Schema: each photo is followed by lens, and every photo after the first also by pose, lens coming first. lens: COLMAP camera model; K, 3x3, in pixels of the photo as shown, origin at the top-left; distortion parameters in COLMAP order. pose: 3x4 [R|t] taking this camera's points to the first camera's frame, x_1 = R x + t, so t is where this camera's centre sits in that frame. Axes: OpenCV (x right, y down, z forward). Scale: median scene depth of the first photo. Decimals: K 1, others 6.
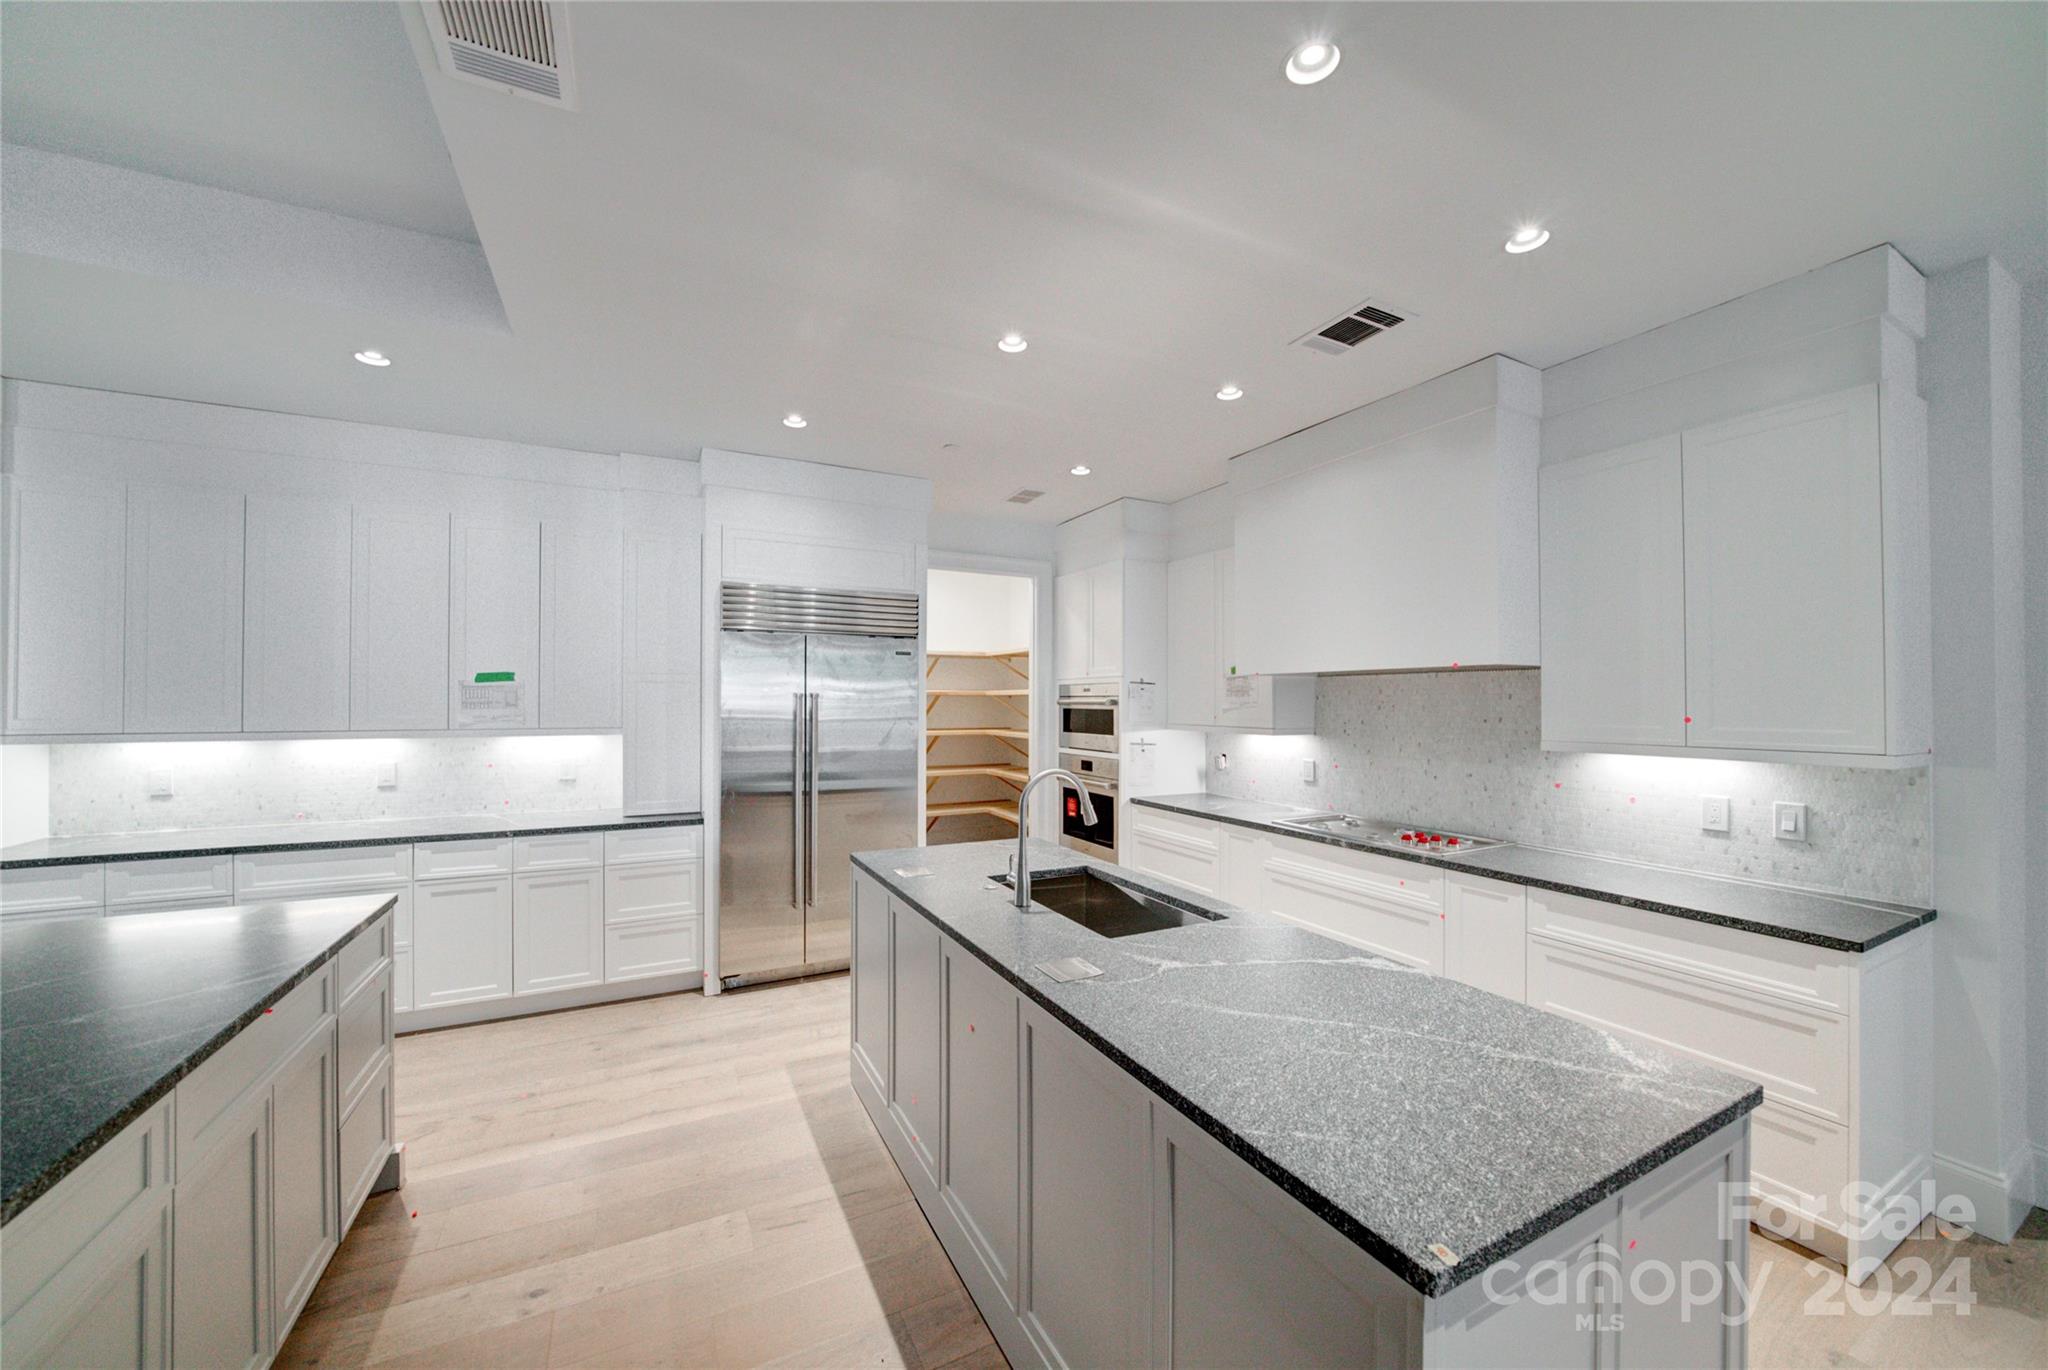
lens RADIAL K [[721.4, 0, 1013.4], [0, 721.4, 697.8], [0, 0, 1]] dist [0.000472, 0.000085]
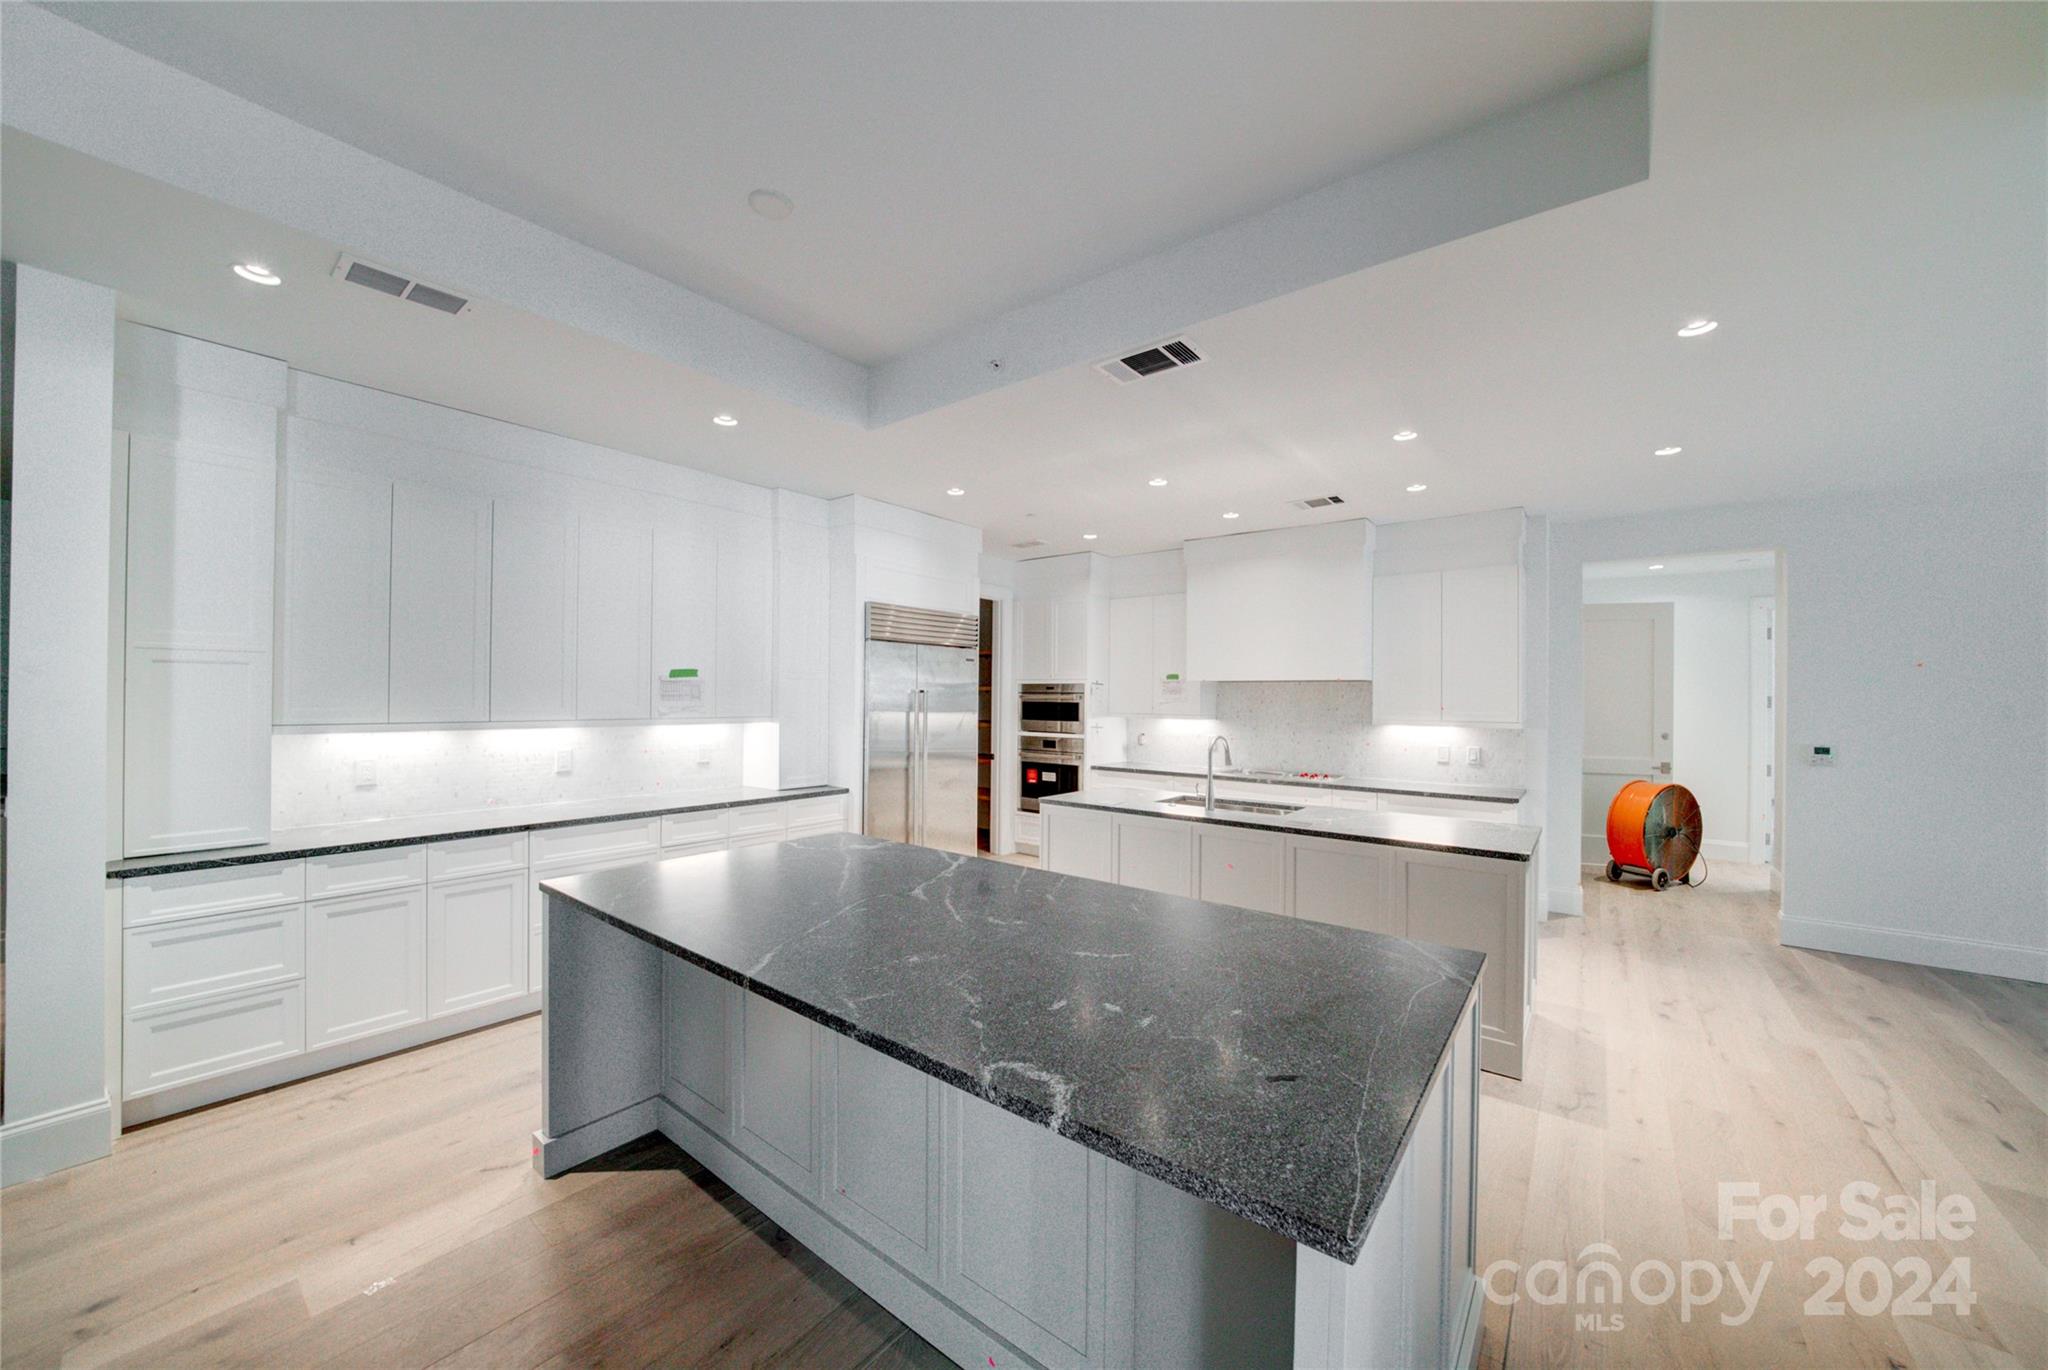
lens RADIAL K [[732.8, 0, 1024.0], [0, 732.8, 685.0], [0, 0, 1]] dist [0.056362, -0.000055]
pose [[0.907263, 0.012485, 0.420379, -0.689237], [-0.009058, 0.999907, -0.010148, -0.002175], [-0.420467, 0.005399, 0.907292, -0.293112]]
